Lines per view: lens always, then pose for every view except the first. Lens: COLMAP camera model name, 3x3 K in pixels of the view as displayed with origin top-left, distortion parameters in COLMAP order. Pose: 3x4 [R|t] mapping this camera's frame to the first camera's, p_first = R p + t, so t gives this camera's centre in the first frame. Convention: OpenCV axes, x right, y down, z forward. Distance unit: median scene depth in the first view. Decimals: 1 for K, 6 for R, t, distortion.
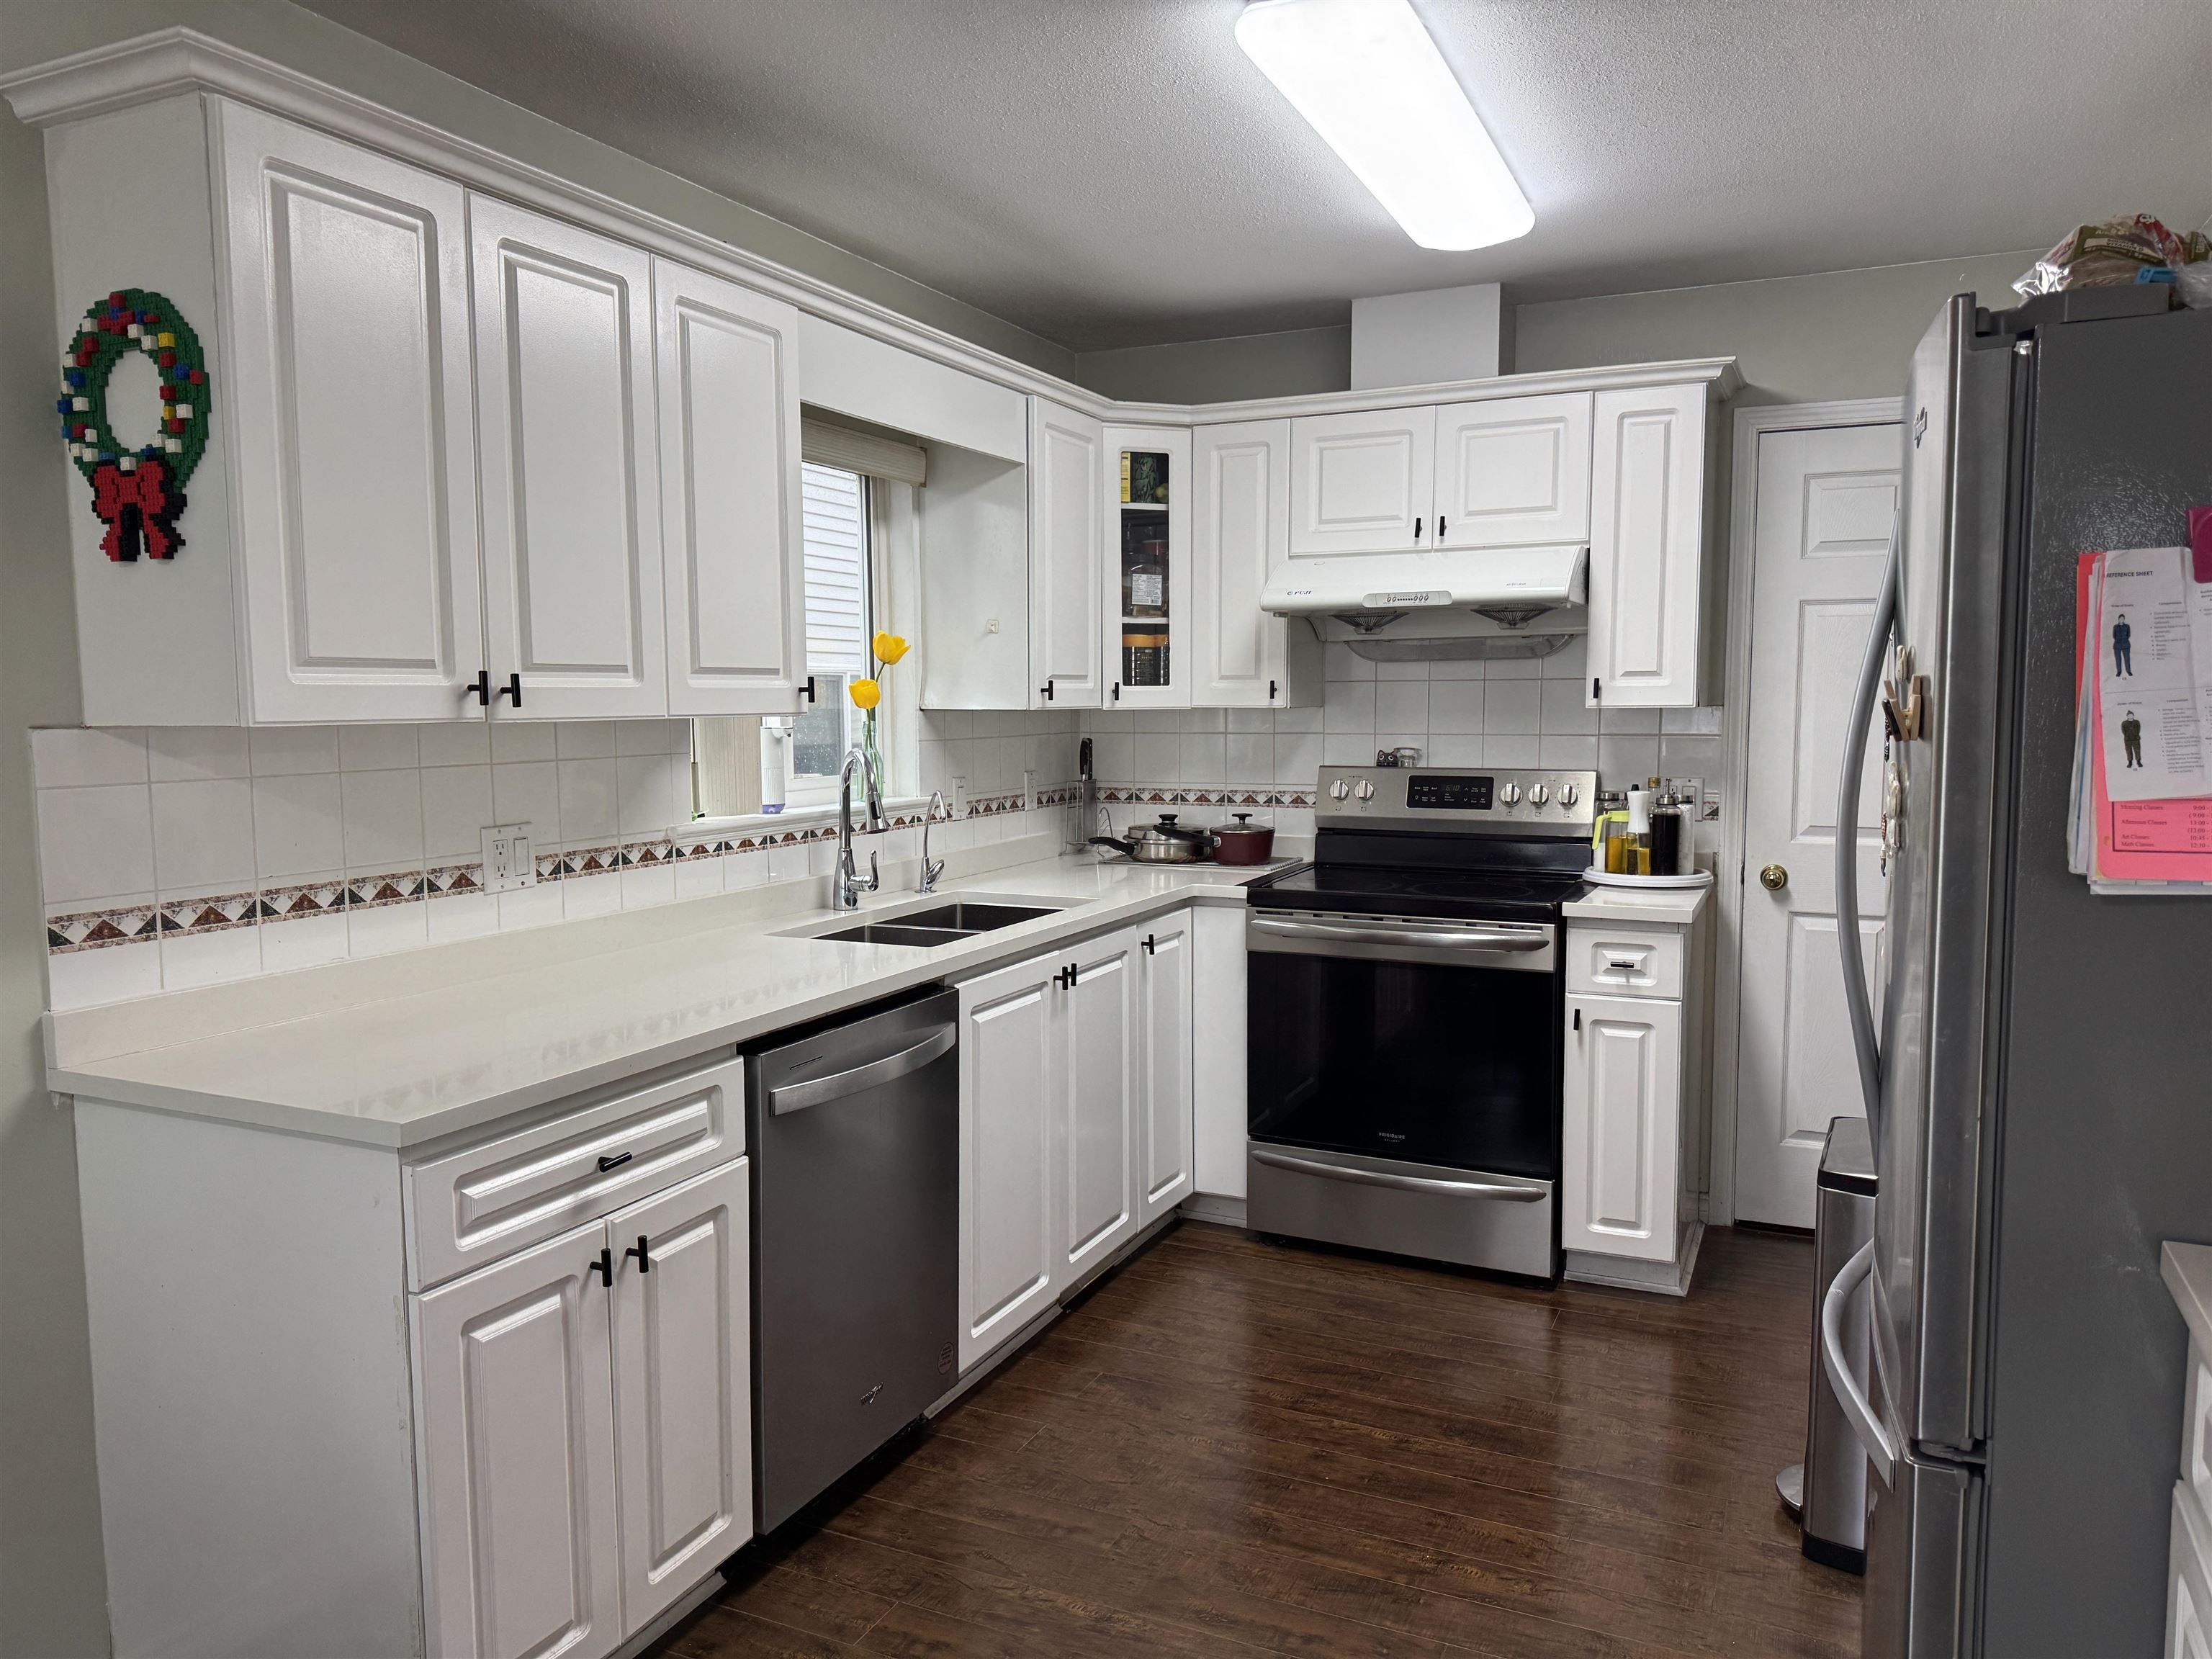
lens RADIAL K [[1544.9, 0, 1096.9], [0, 1544.9, 828.6], [0, 0, 1]] dist [0.075034, -0.083946]
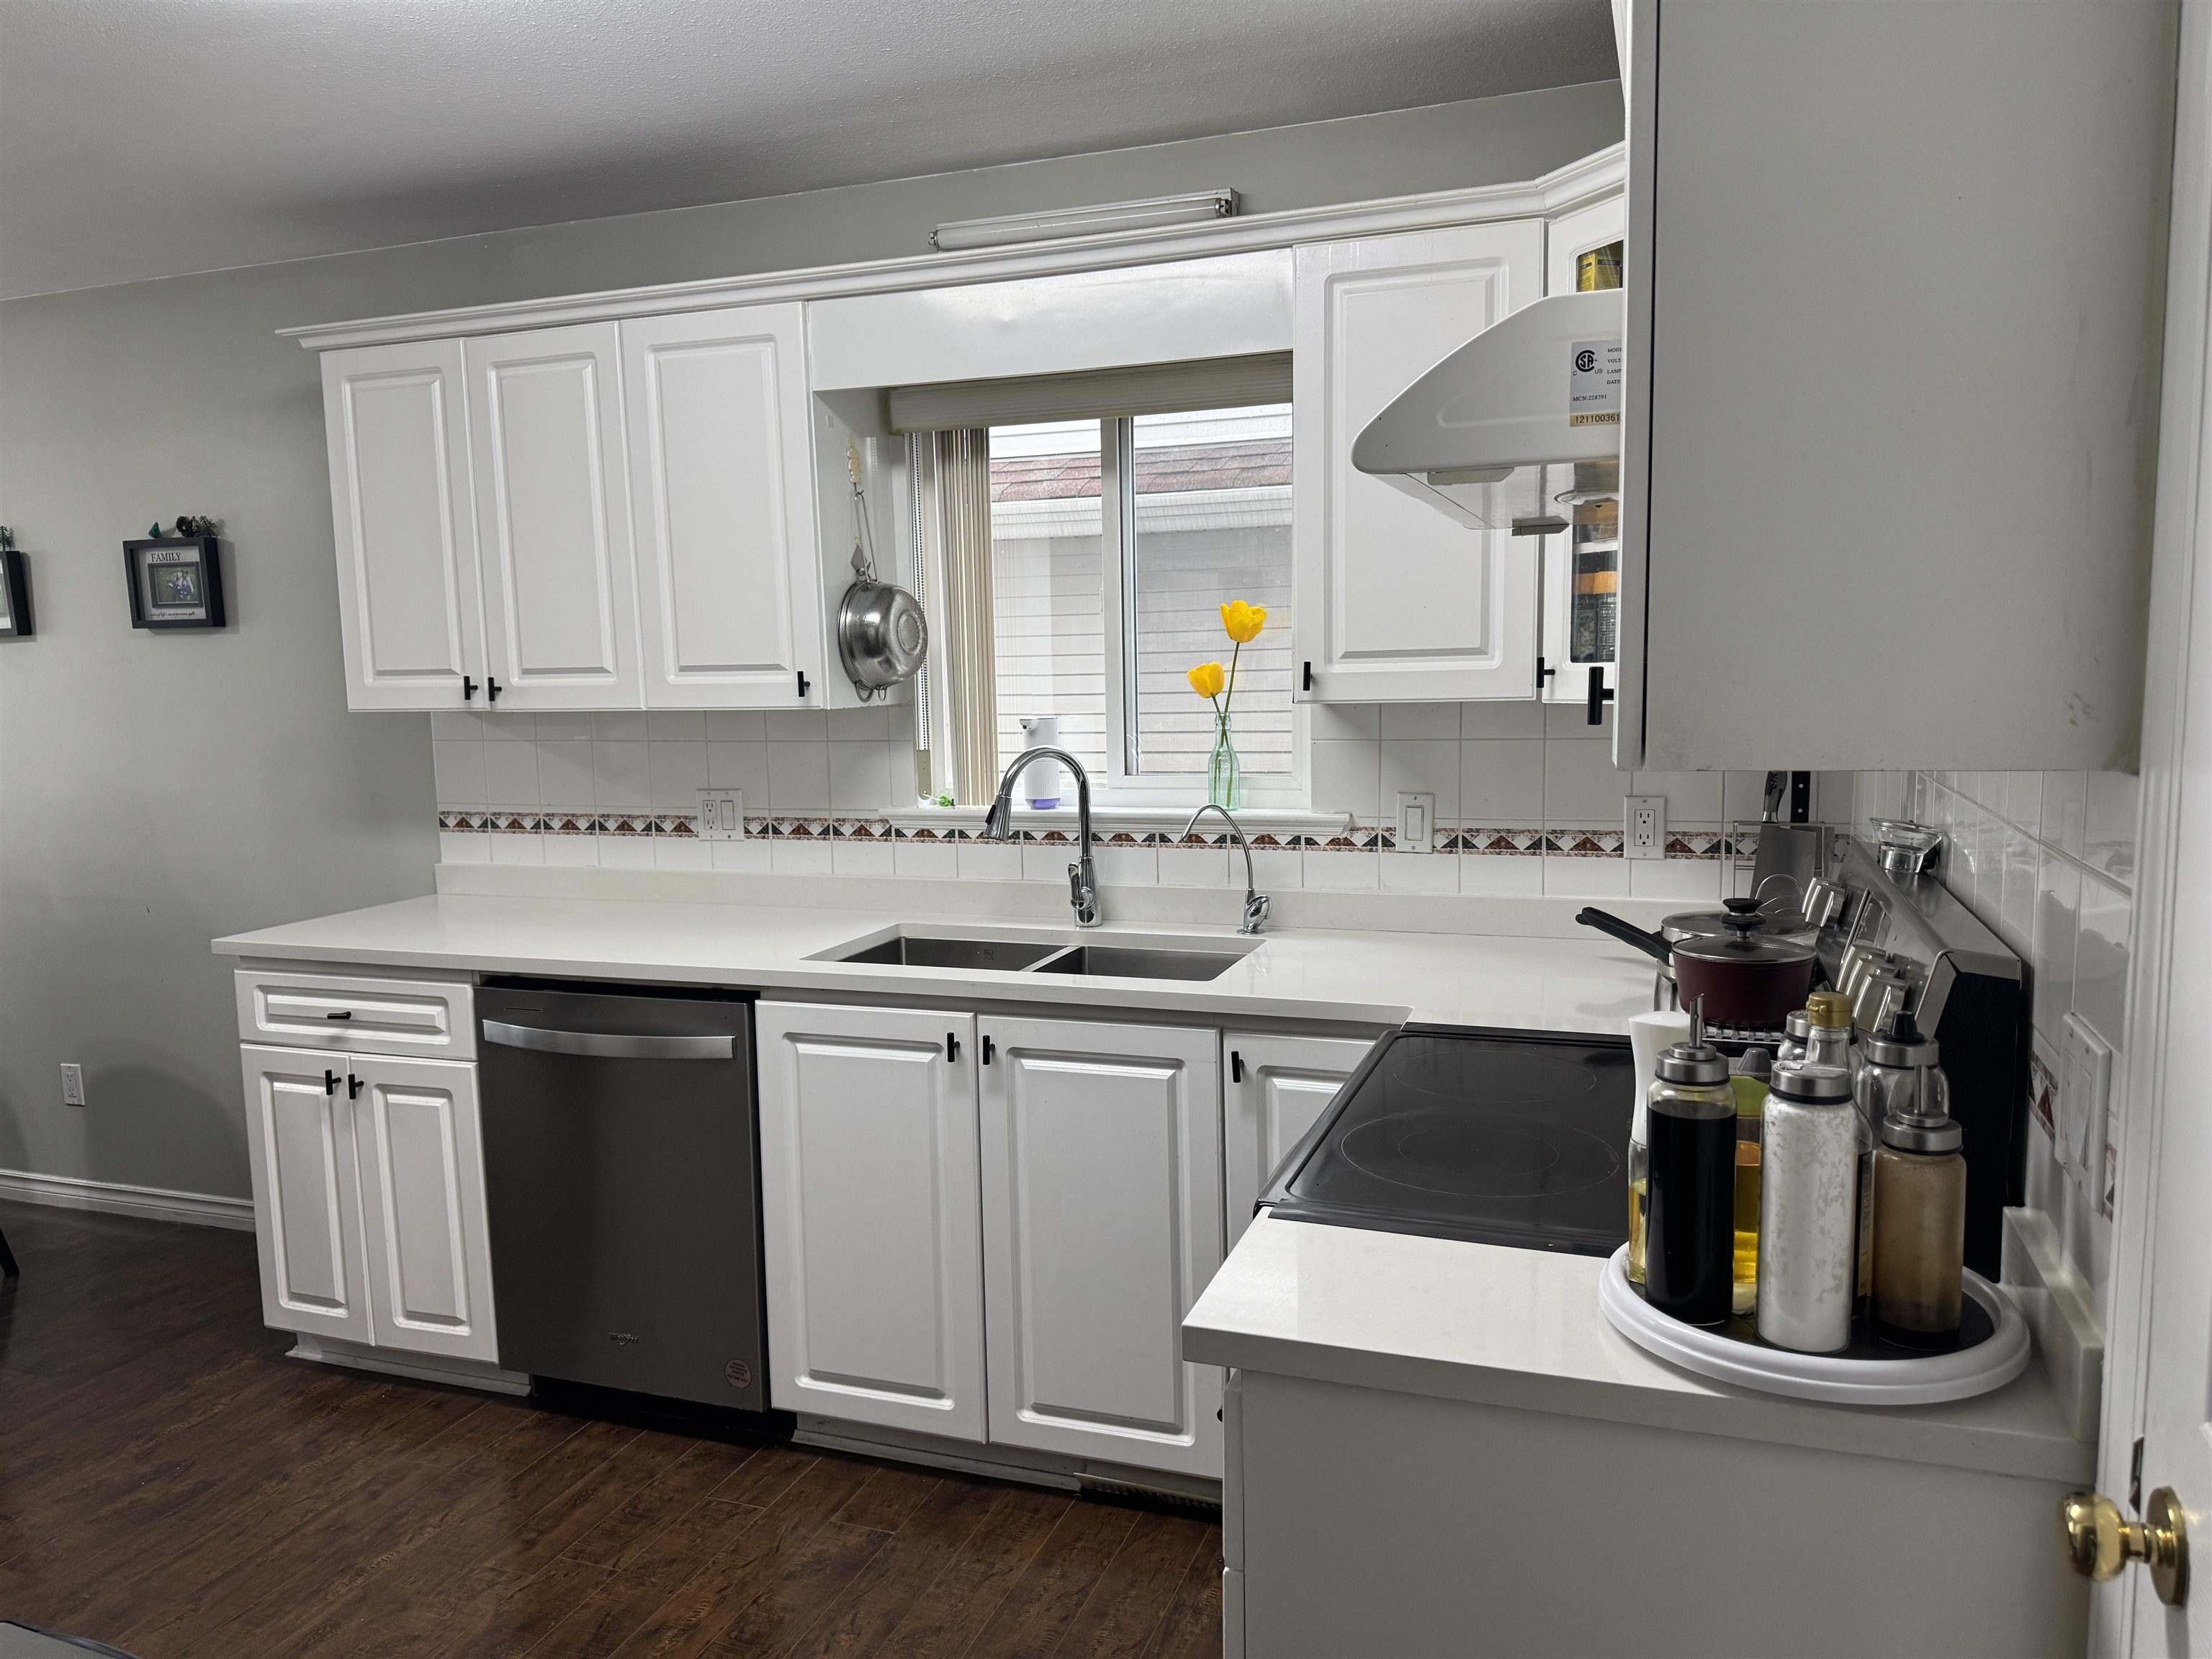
lens RADIAL K [[1544.0, 0, 1107.0], [0, 1544.0, 839.3], [0, 0, 1]] dist [0.078889, -0.106149]
pose [[0.099987, 0.120462, -0.987670, 0.650551], [-0.064654, 0.991333, 0.114363, -0.090843], [0.992886, 0.052422, 0.106908, 0.844603]]
